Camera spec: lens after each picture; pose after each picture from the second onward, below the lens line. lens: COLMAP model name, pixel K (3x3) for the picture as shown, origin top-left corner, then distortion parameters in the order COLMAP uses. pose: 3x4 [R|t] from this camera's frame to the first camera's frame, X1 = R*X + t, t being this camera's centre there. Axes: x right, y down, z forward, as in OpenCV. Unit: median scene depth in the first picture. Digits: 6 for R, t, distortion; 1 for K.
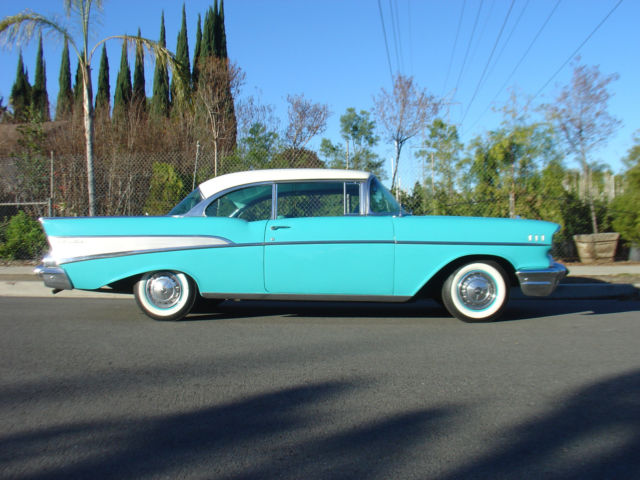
lens RADIAL K [[637.0, 0, 323.8], [0, 637.0, 239.4], [0, 0, 1]] dist [-0.193169, 0.195295]
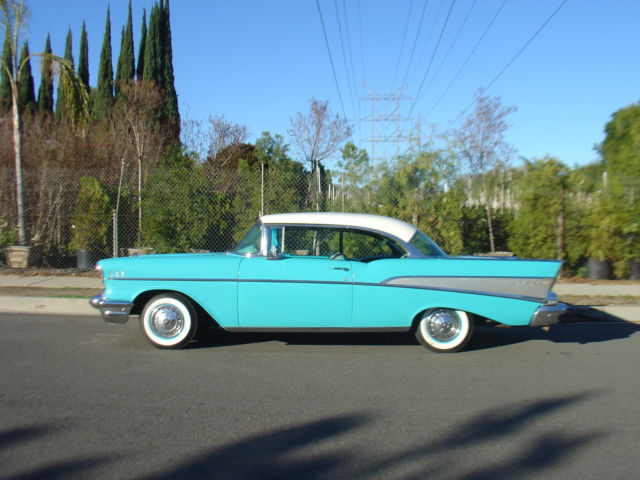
lens RADIAL K [[637.0, 0, 323.8], [0, 637.0, 239.4], [0, 0, 1]] dist [-0.193169, 0.195295]
pose [[0.996955, 0.017119, 0.076077, 0.060048], [-0.018384, 0.999704, 0.015960, -0.044107], [-0.075781, -0.017310, 0.996974, -0.073382]]
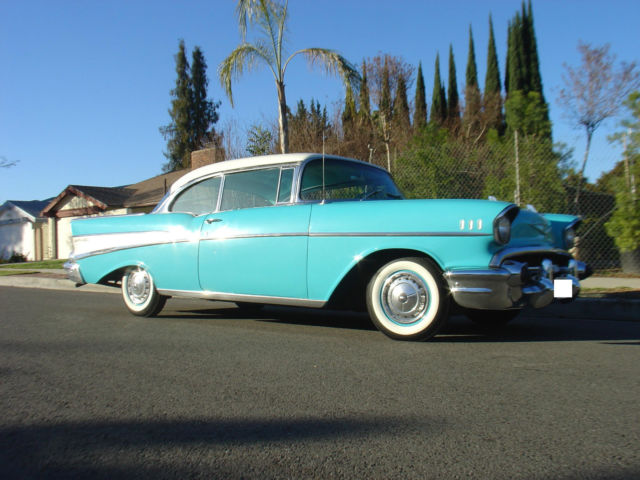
lens RADIAL K [[637.0, 0, 323.8], [0, 637.0, 239.4], [0, 0, 1]] dist [-0.193169, 0.195295]
pose [[0.835880, -0.014112, -0.548730, 0.274923], [-0.001465, 0.999609, -0.027939, 0.016065], [0.548910, 0.024158, 0.835533, 0.154065]]
